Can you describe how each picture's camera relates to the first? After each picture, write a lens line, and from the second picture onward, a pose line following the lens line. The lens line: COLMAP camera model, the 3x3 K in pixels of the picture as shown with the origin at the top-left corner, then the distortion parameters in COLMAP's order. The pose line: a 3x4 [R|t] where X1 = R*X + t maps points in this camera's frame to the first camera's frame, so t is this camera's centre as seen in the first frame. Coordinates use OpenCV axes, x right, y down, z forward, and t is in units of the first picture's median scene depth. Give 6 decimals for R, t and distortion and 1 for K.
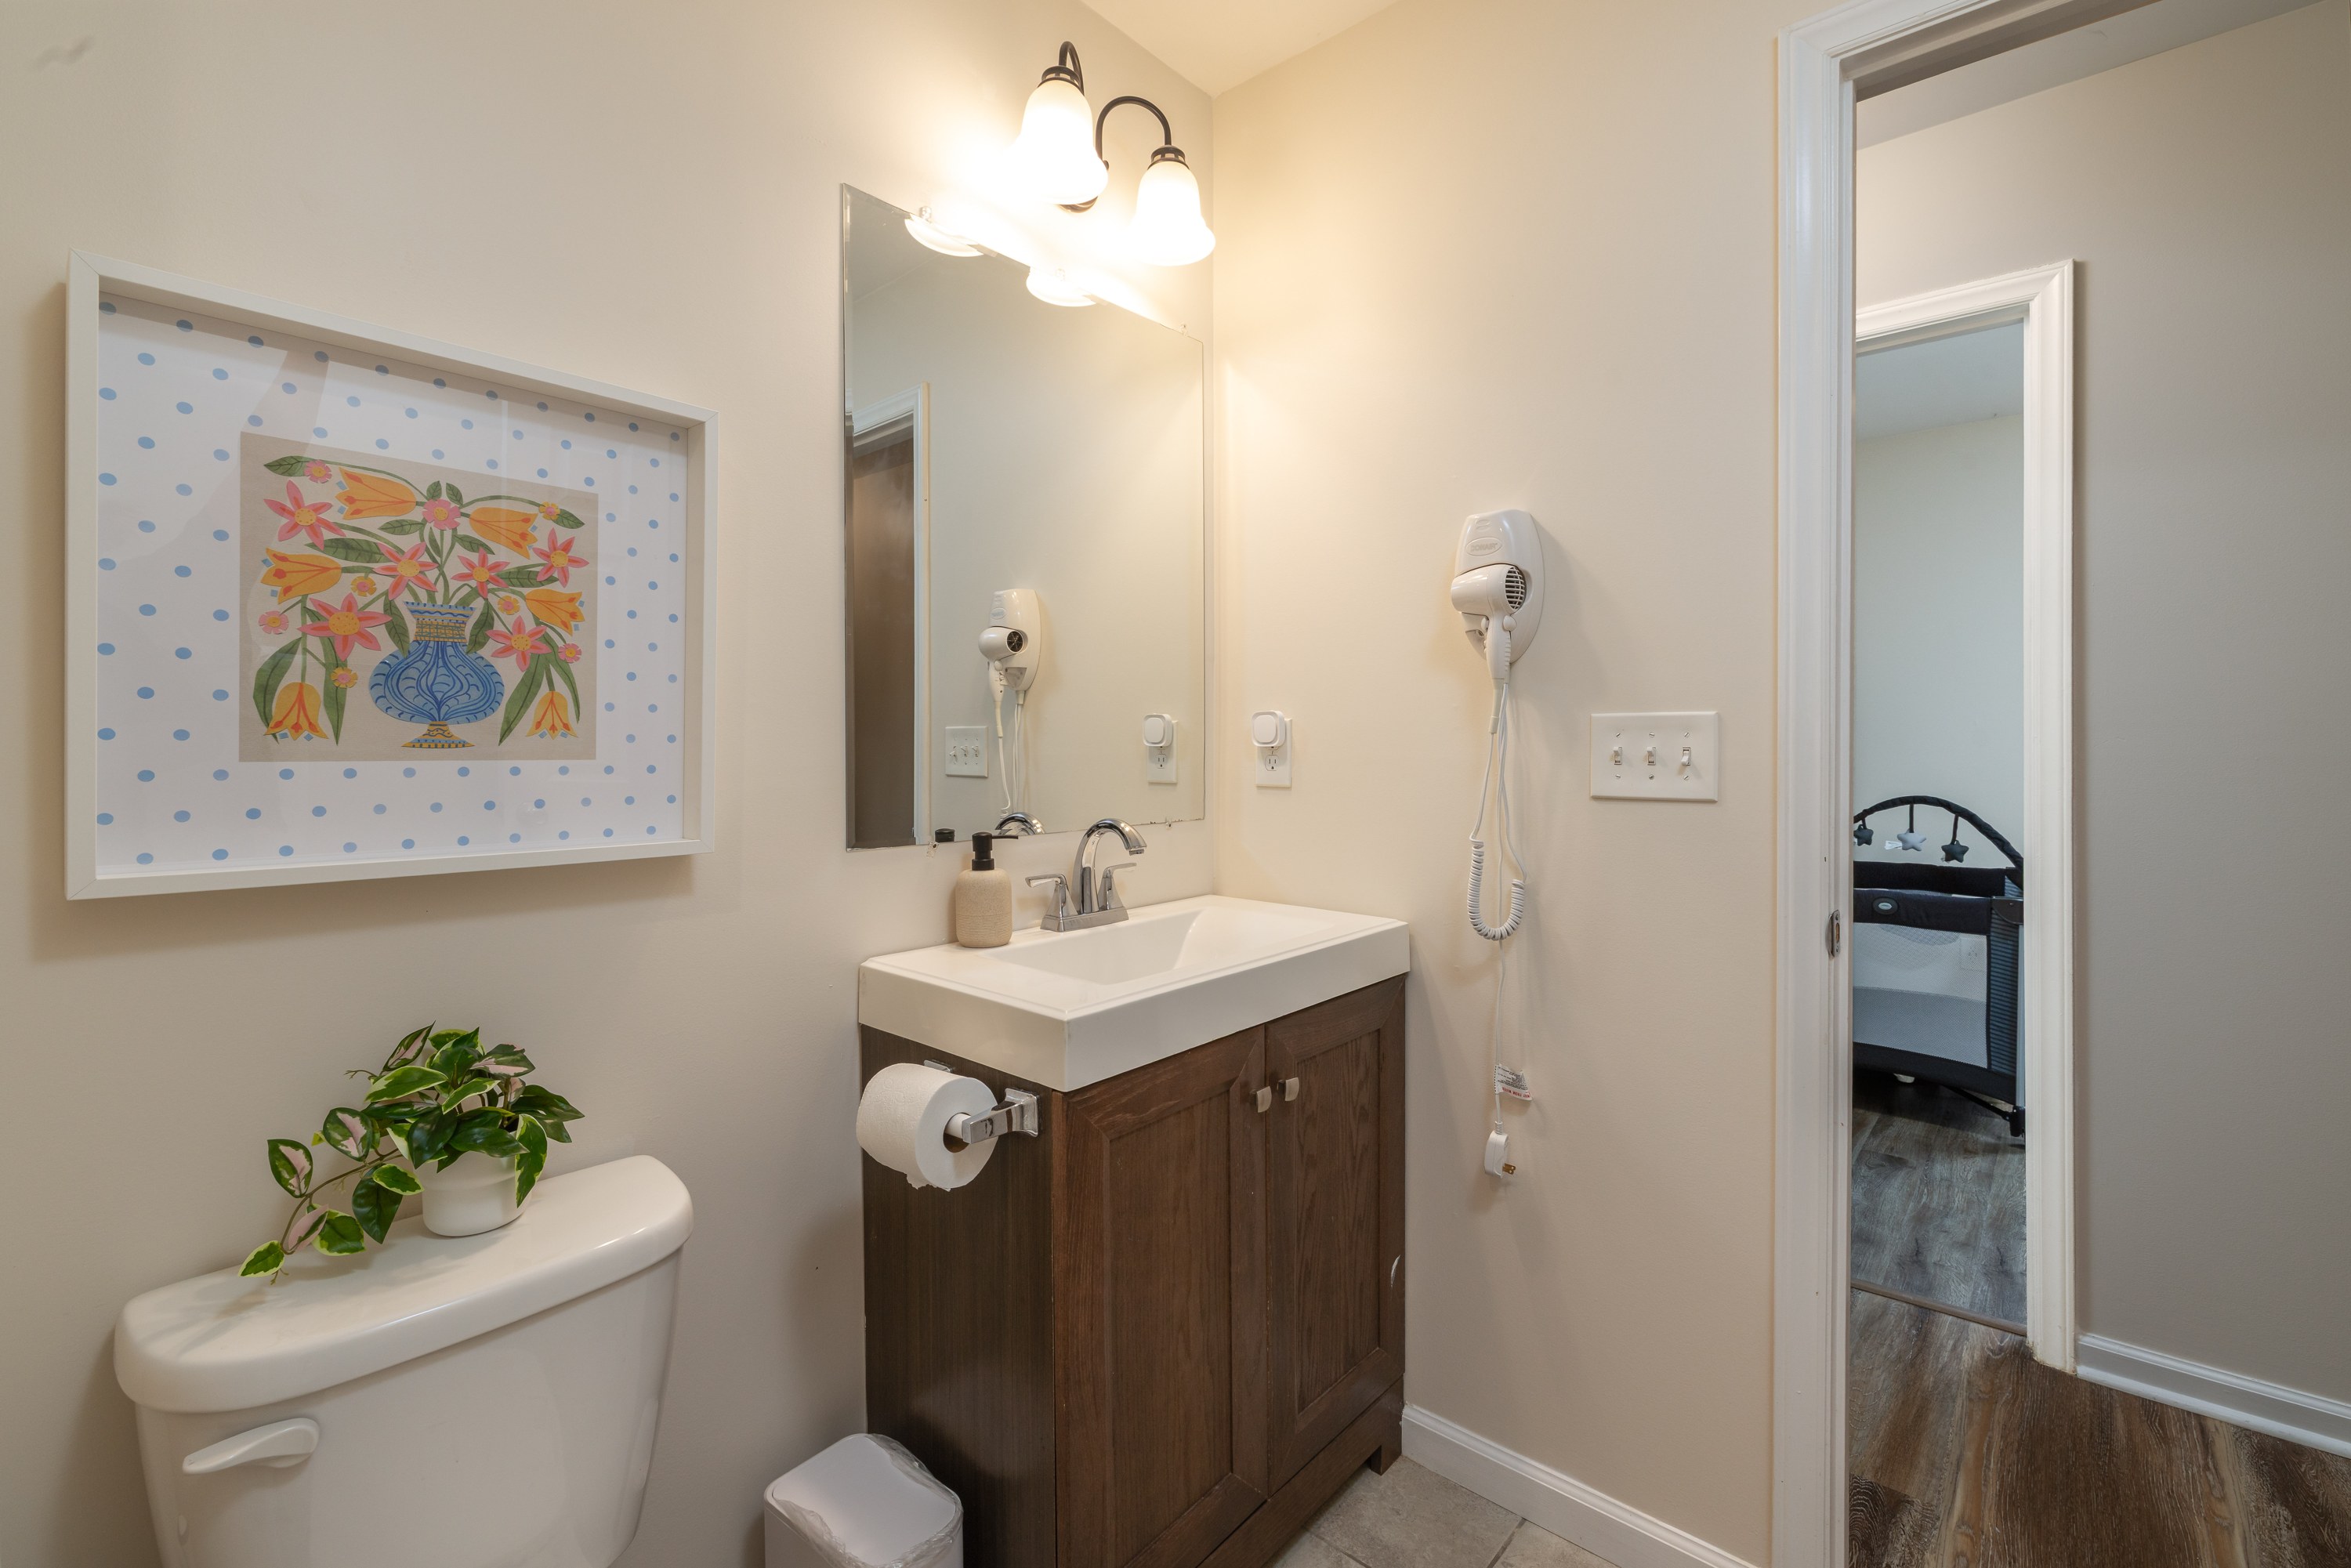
lens RADIAL K [[1012.6, 0, 1167.4], [0, 1012.6, 744.5], [0, 0, 1]] dist [0.000341, 0.000636]
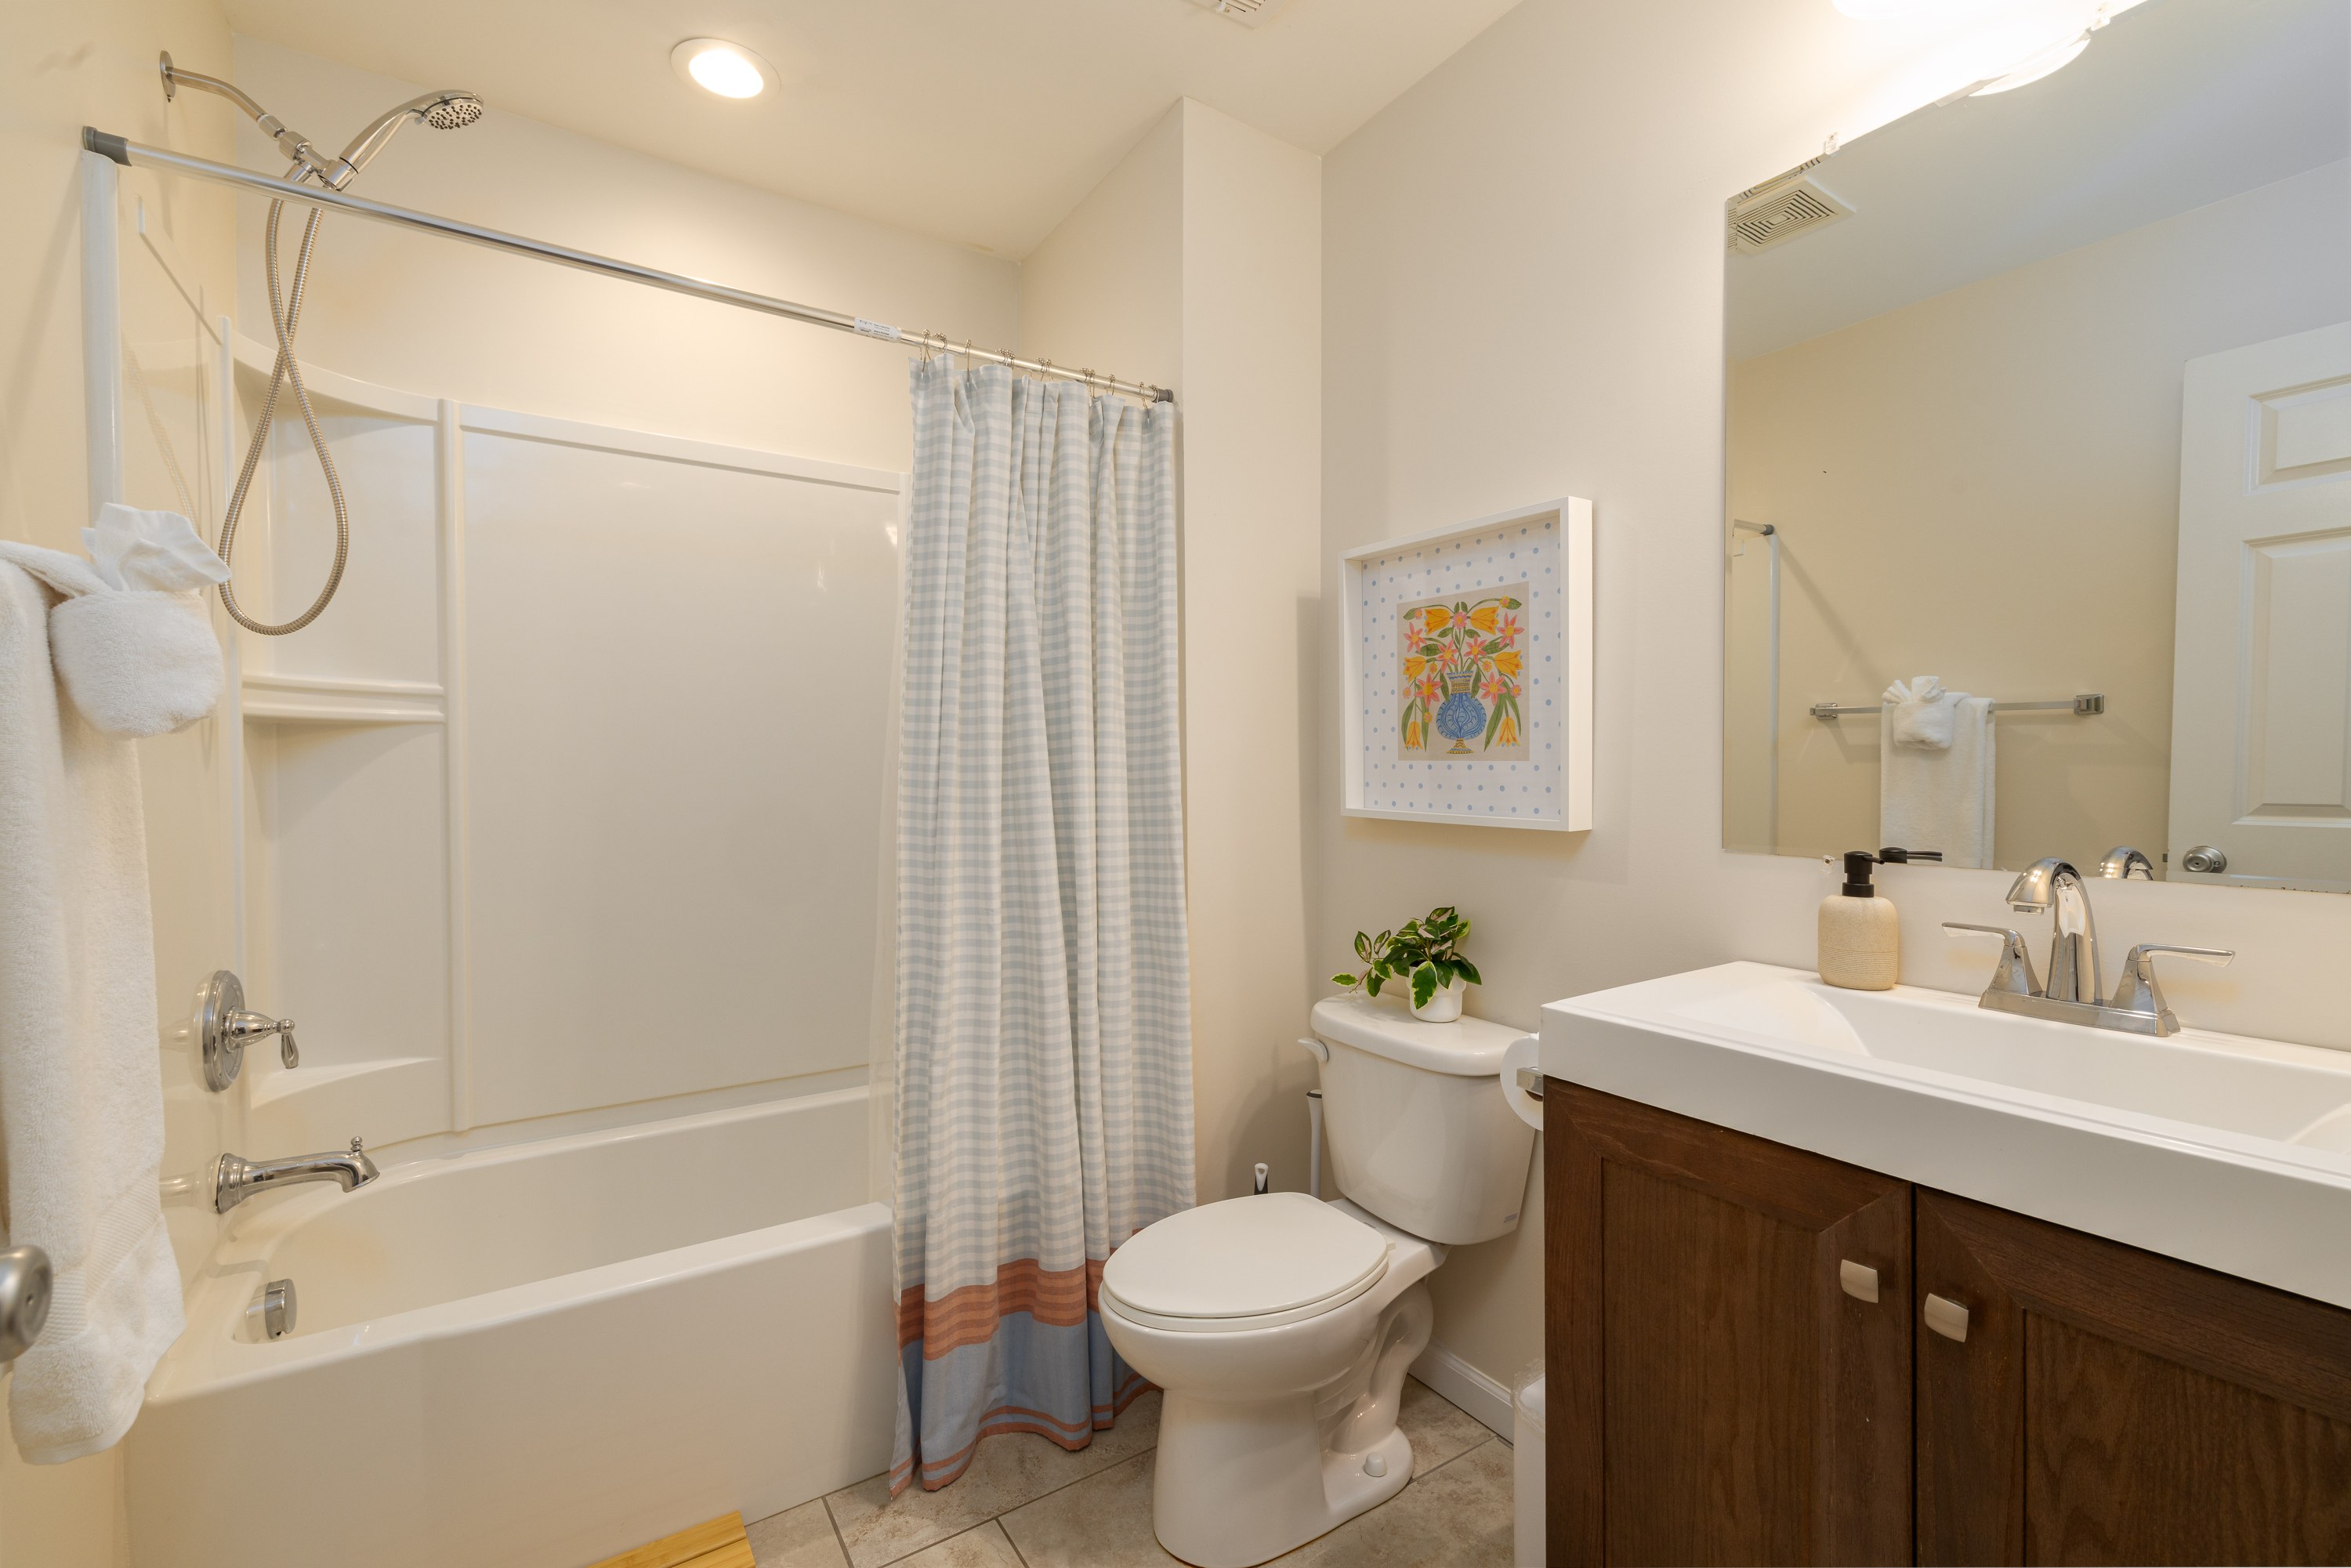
lens RADIAL K [[1012.6, 0, 1175.8], [0, 1012.6, 779.6], [0, 0, 1]] dist [0.000341, 0.000636]
pose [[-0.261952, 0.018889, -0.964896, 1.059363], [0.004990, 0.999822, 0.018218, 0.013660], [0.965068, -0.000042, -0.261999, 0.938151]]
